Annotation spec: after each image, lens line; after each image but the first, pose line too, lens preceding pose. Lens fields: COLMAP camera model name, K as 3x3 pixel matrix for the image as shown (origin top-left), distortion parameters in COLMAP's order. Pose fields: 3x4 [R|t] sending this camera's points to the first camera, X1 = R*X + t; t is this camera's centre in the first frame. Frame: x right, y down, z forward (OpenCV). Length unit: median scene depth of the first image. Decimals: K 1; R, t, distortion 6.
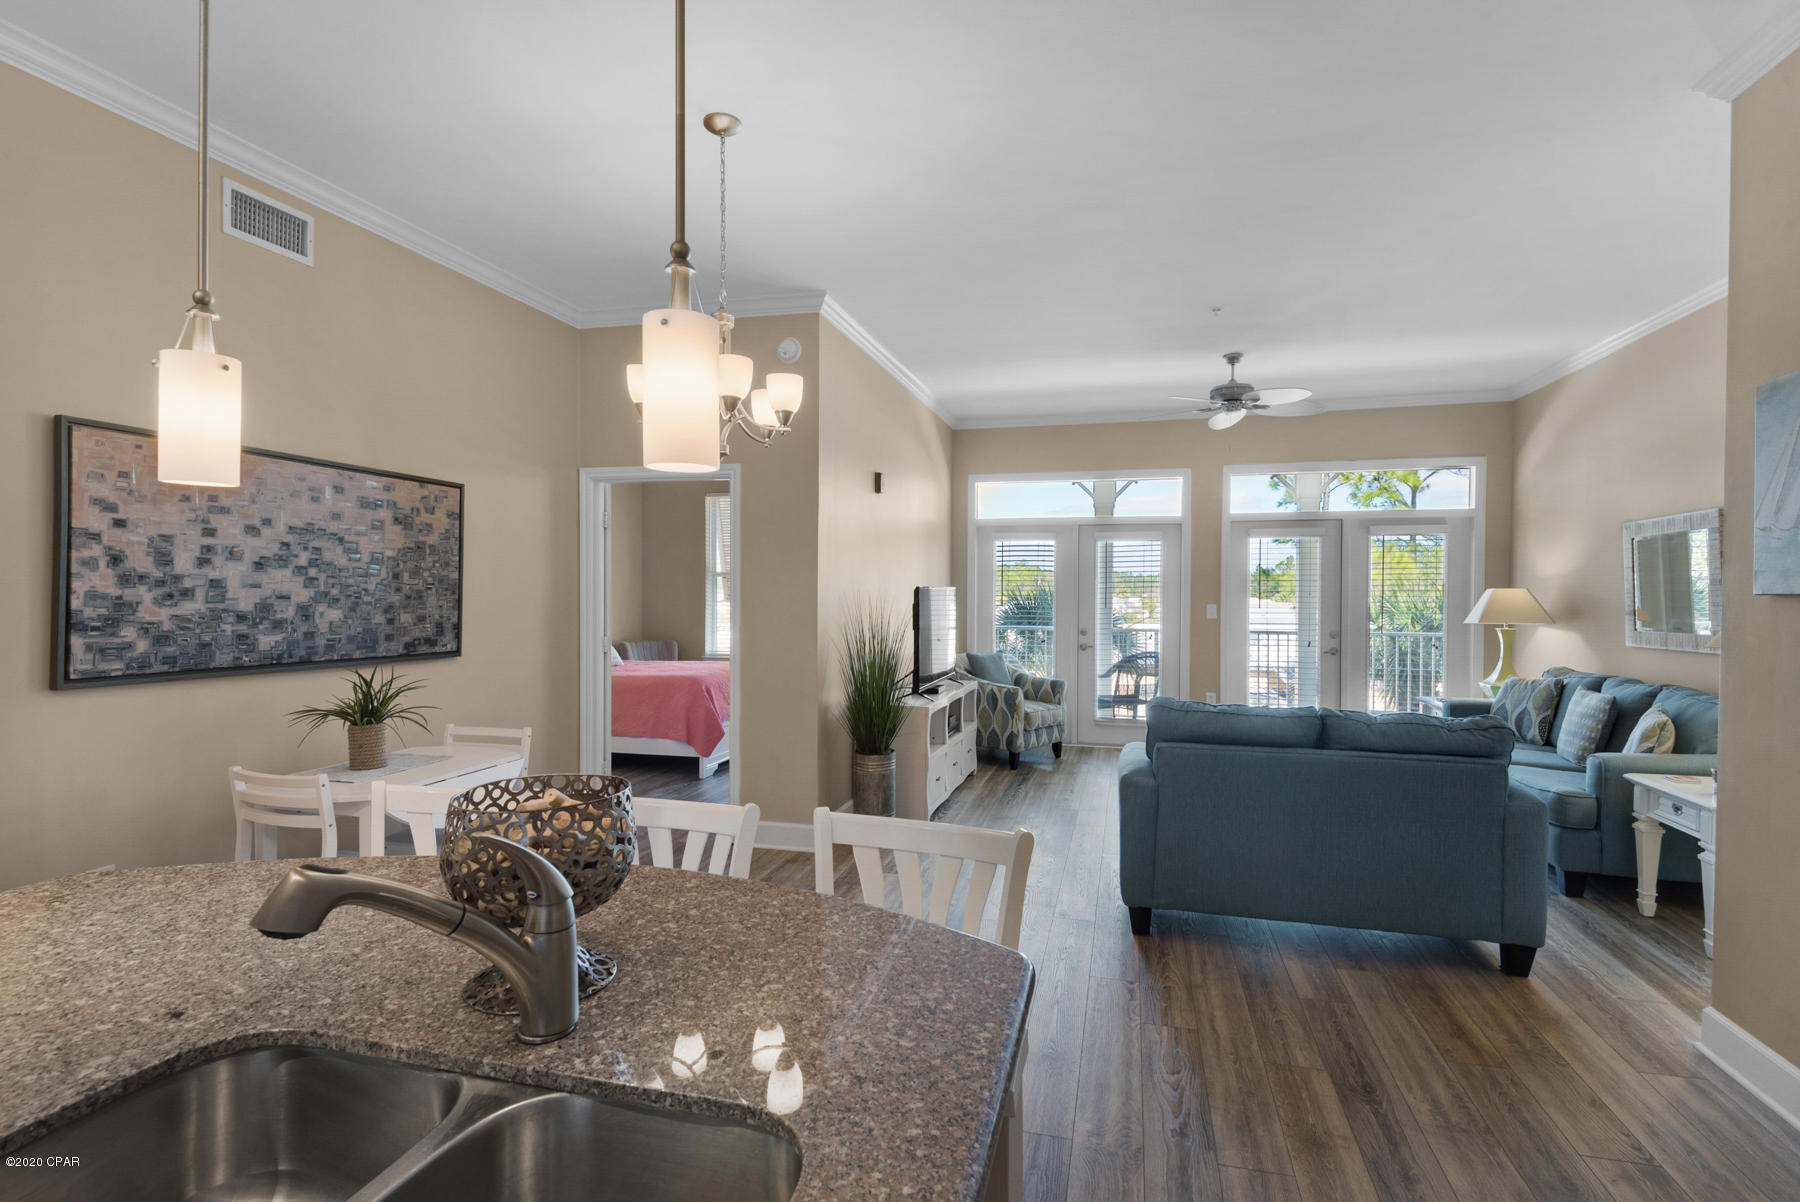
lens RADIAL K [[850.7, 0, 917.1], [0, 850.7, 596.9], [0, 0, 1]] dist [0.023684, -0.021220]
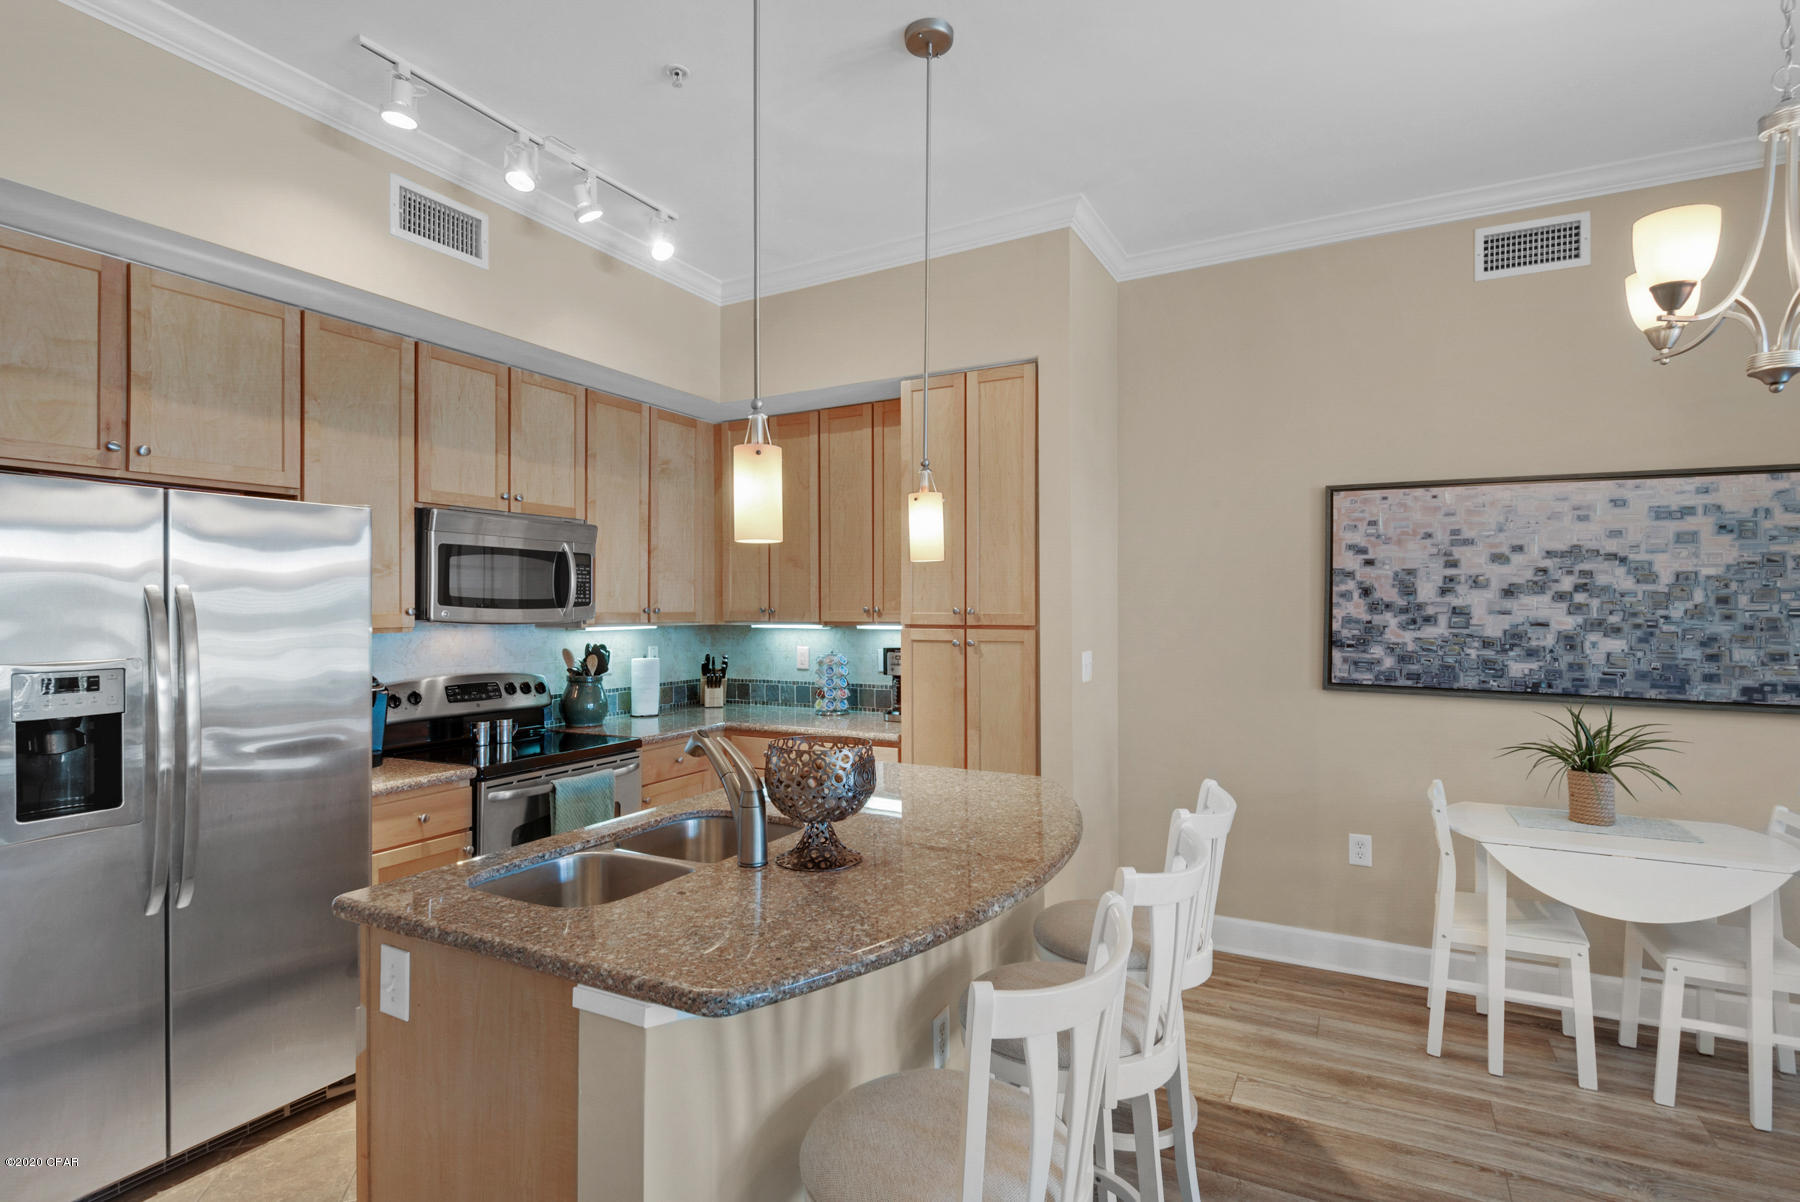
lens RADIAL K [[869.8, 0, 900.0], [0, 869.8, 601.0], [0, 0, 1]] dist [0.001367, -0.006545]
pose [[-0.238071, -0.012768, -0.971164, 0.397774], [-0.012366, 0.999872, -0.010114, -0.007322], [0.971169, 0.009601, -0.238199, 0.545624]]
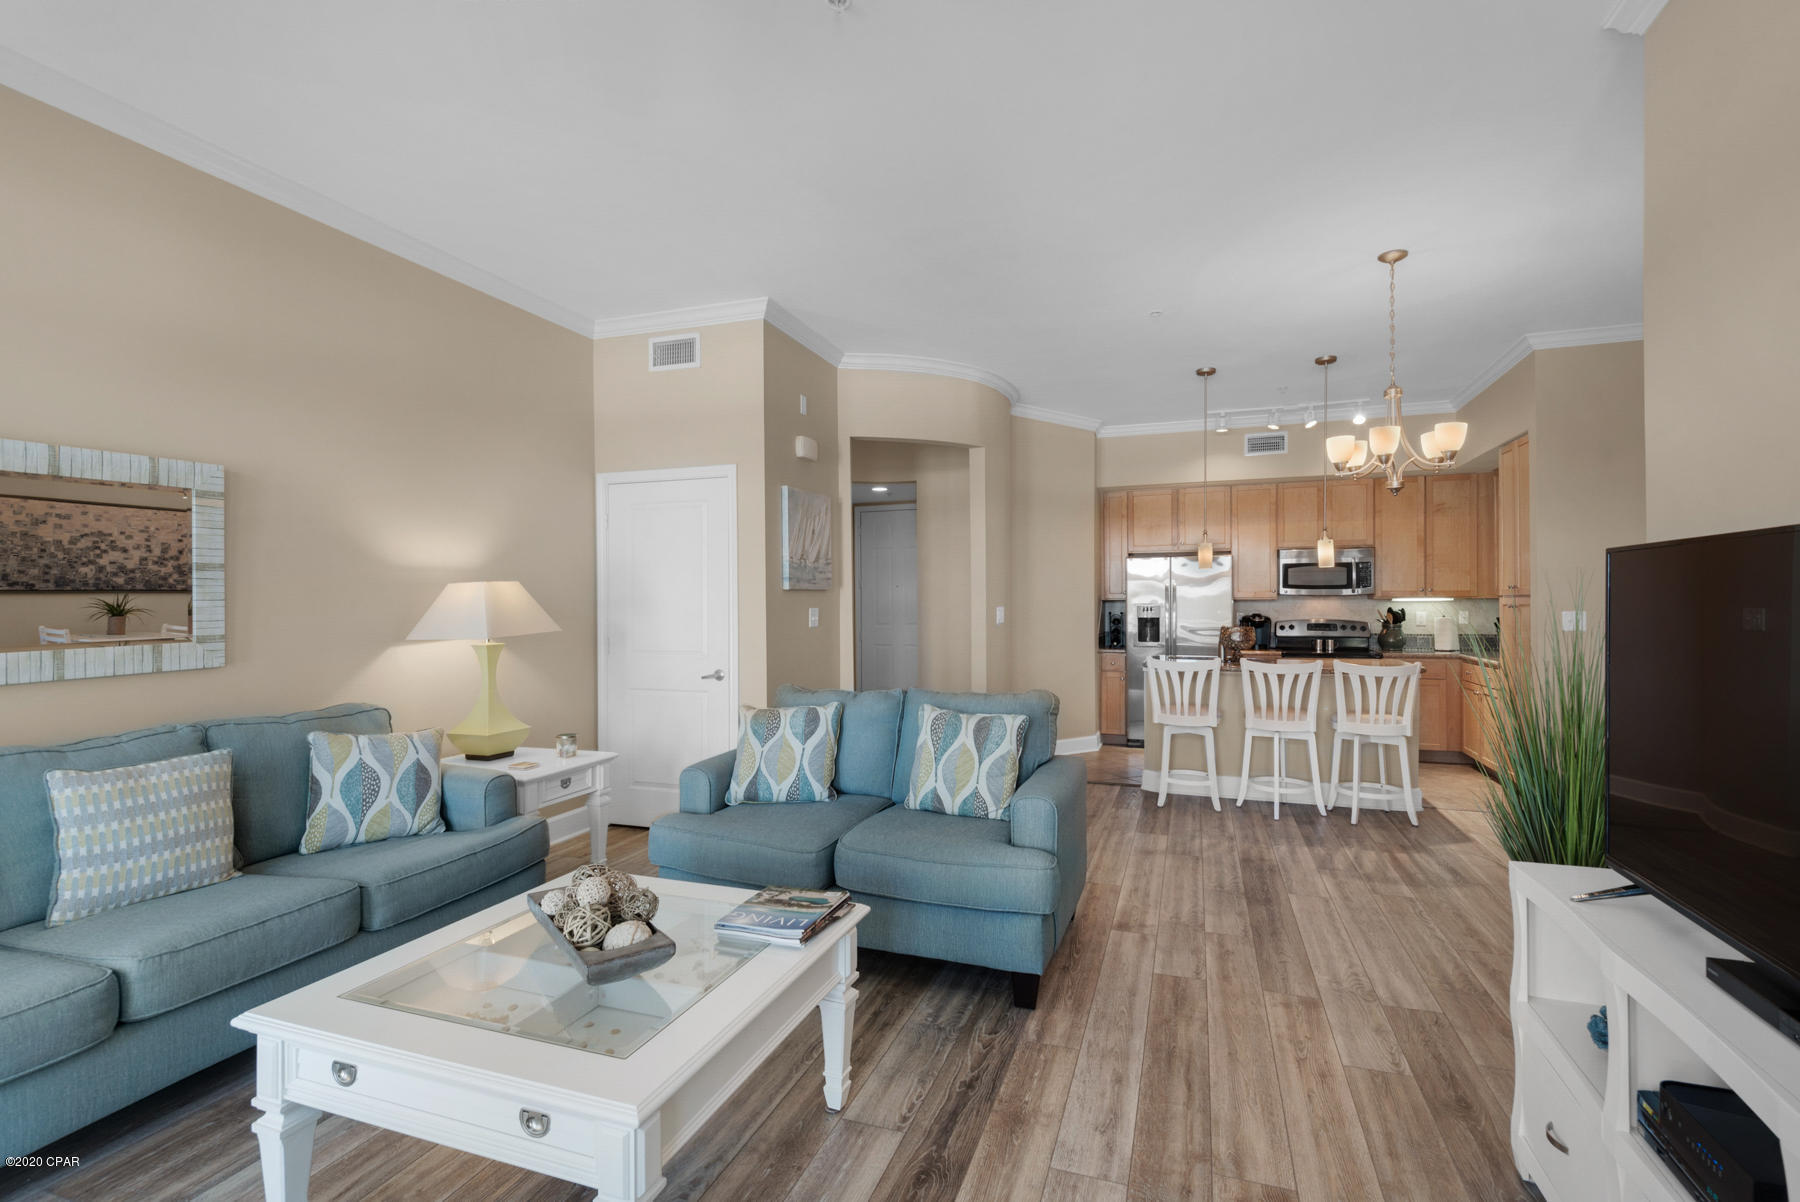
lens RADIAL K [[838.9, 0, 878.0], [0, 838.9, 600.9], [0, 0, 1]] dist [0.020562, -0.000078]
pose [[-0.992665, 0.001768, 0.120888, 0.416166], [0.002688, 0.999969, 0.007446, 0.007111], [-0.120871, 0.007716, -0.992638, 2.338271]]
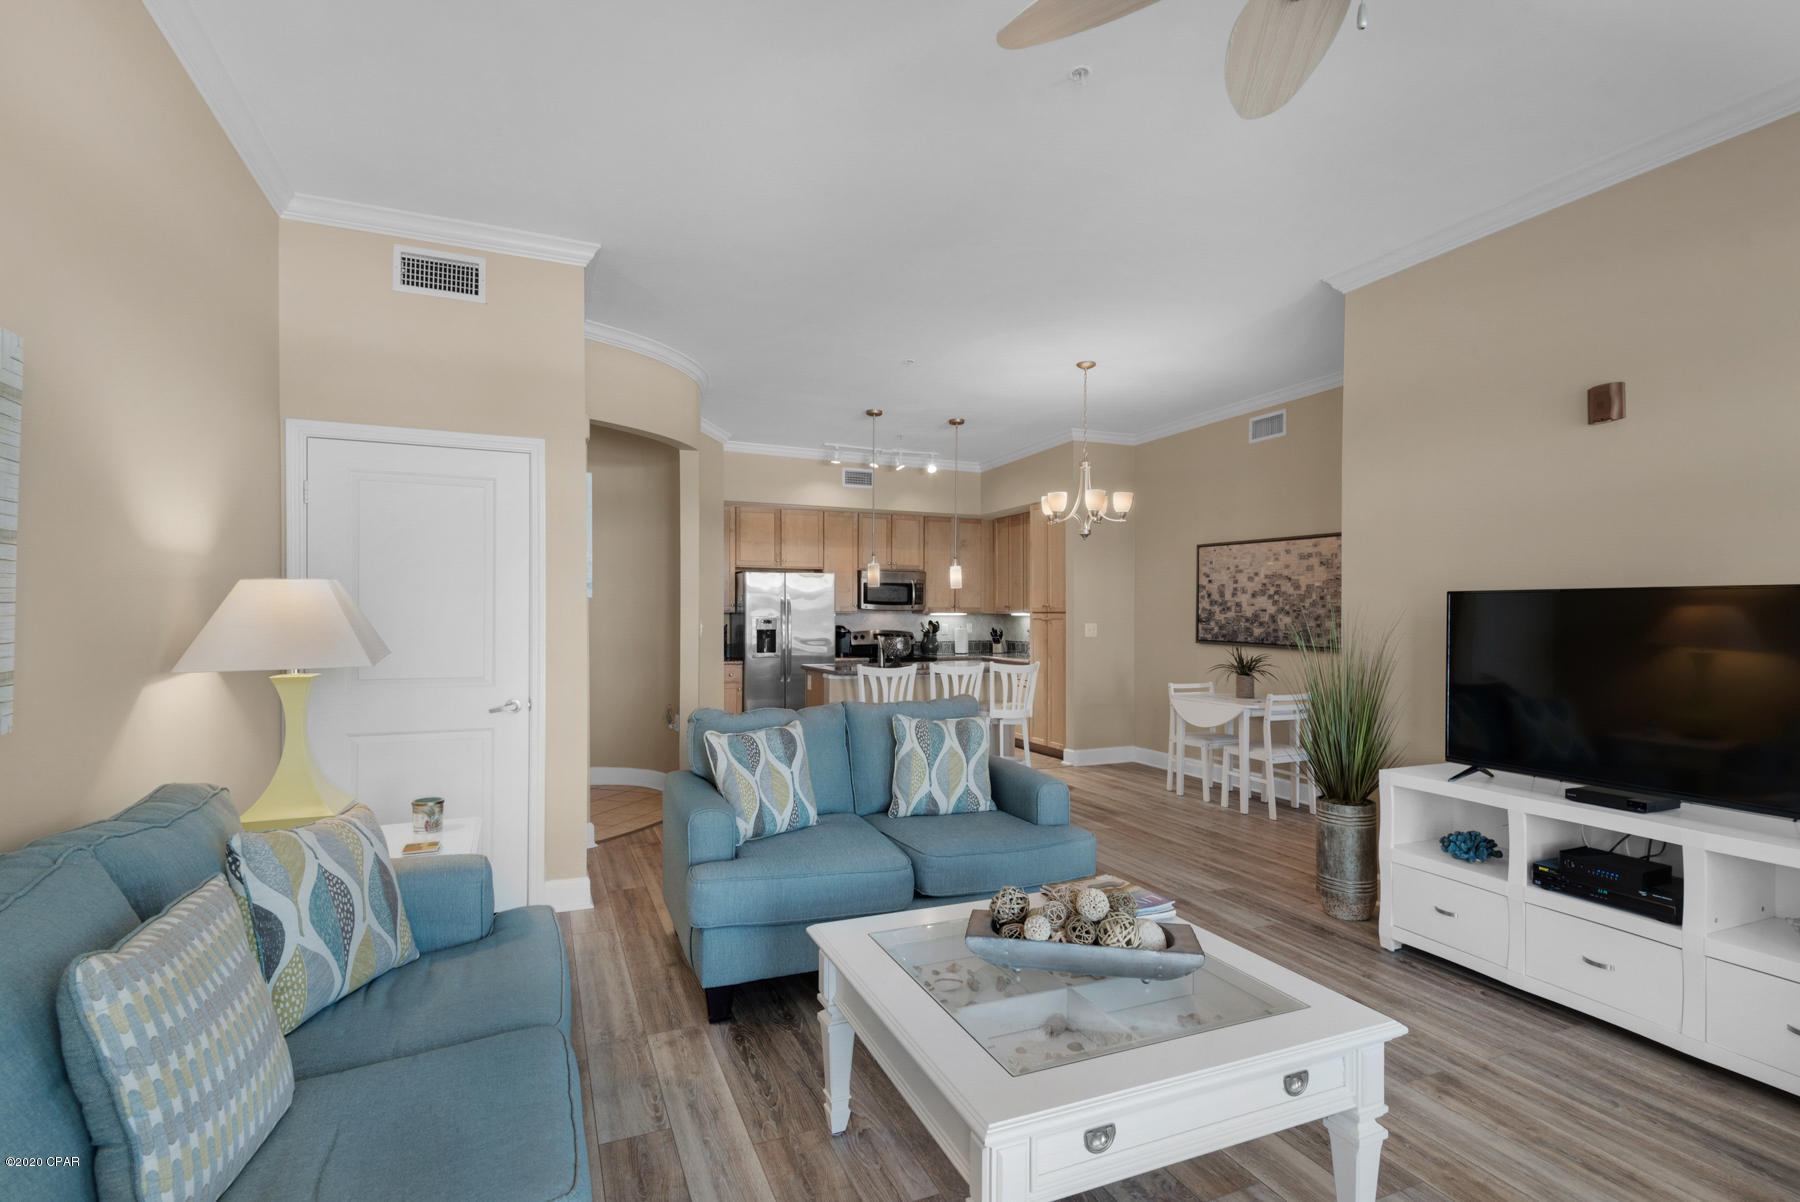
lens RADIAL K [[869.6, 0, 889.9], [0, 869.6, 611.1], [0, 0, 1]] dist [0.014310, -0.000029]
pose [[-0.799453, -0.008781, -0.600665, 1.226605], [-0.012918, 0.999913, 0.002576, 0.008169], [0.600590, 0.009819, -0.799497, 2.169054]]
